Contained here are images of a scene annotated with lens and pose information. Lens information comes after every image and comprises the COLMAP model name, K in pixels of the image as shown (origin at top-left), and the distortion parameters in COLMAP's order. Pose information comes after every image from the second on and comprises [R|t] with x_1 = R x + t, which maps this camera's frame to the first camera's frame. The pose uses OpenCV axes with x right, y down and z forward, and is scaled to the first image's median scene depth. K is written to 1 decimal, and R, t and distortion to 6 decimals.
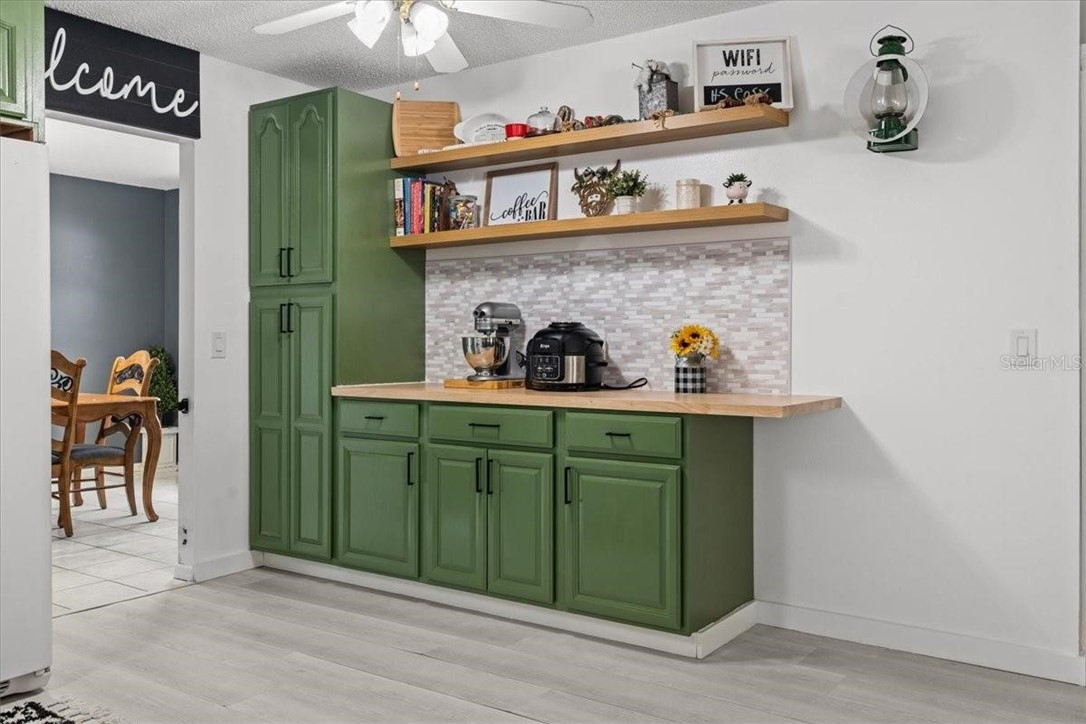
lens RADIAL K [[910.9, 0, 541.2], [0, 910.9, 343.0], [0, 0, 1]] dist [0.002695, -0.018637]
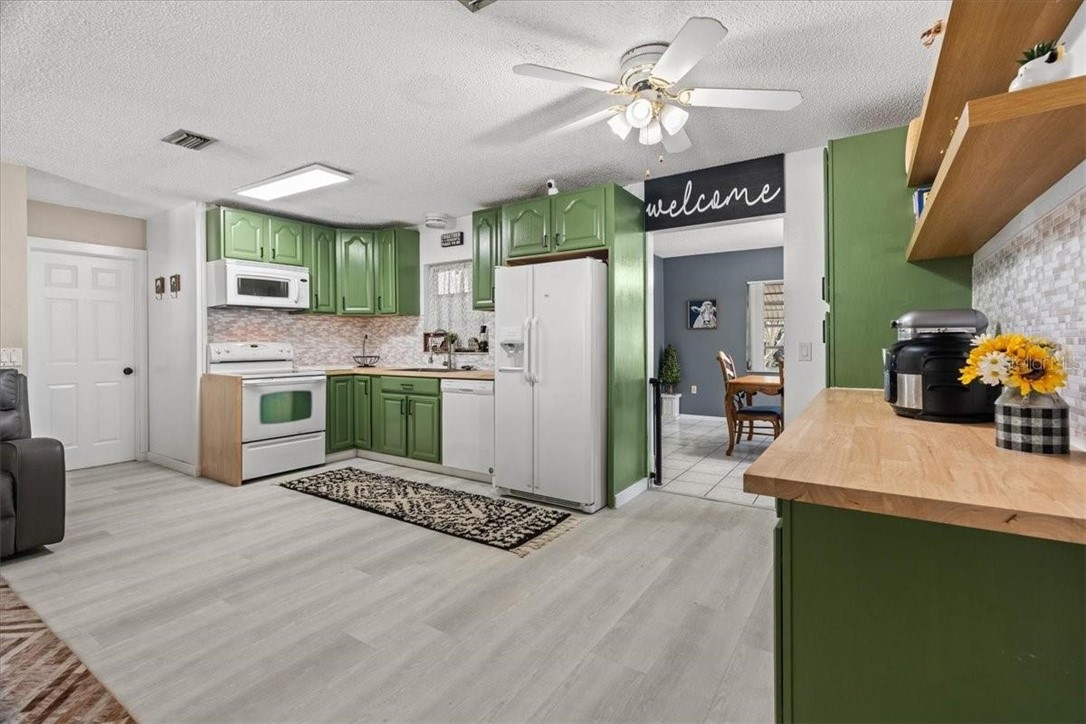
lens RADIAL K [[493.7, 0, 551.9], [0, 493.7, 346.3], [0, 0, 1]] dist [-0.007995, 0.001193]
pose [[0.017898, 0.006552, -0.999818, 0.458435], [0.005908, 0.999960, 0.006658, -0.015694], [0.999822, -0.006026, 0.017859, 0.671821]]
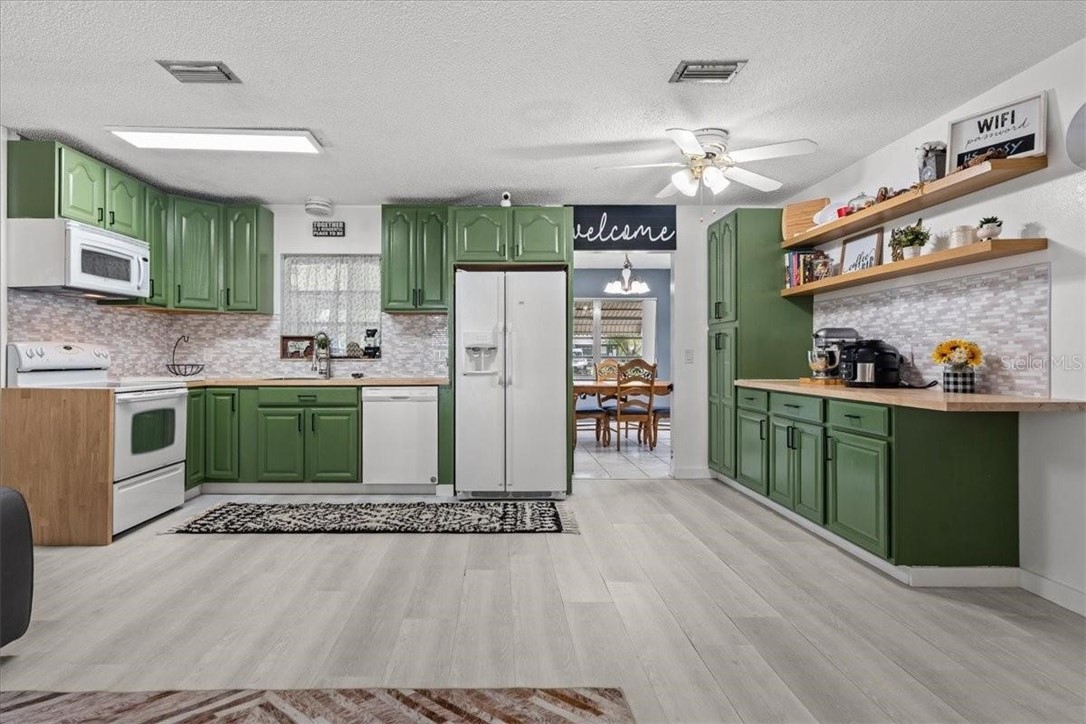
lens RADIAL K [[559.7, 0, 505.1], [0, 559.7, 355.1], [0, 0, 1]] dist [-0.014939, 0.005279]
pose [[0.572151, -0.003214, -0.820142, 0.429475], [0.000584, 0.999994, -0.003512, 0.004102], [0.820148, 0.001531, 0.572149, 0.025092]]
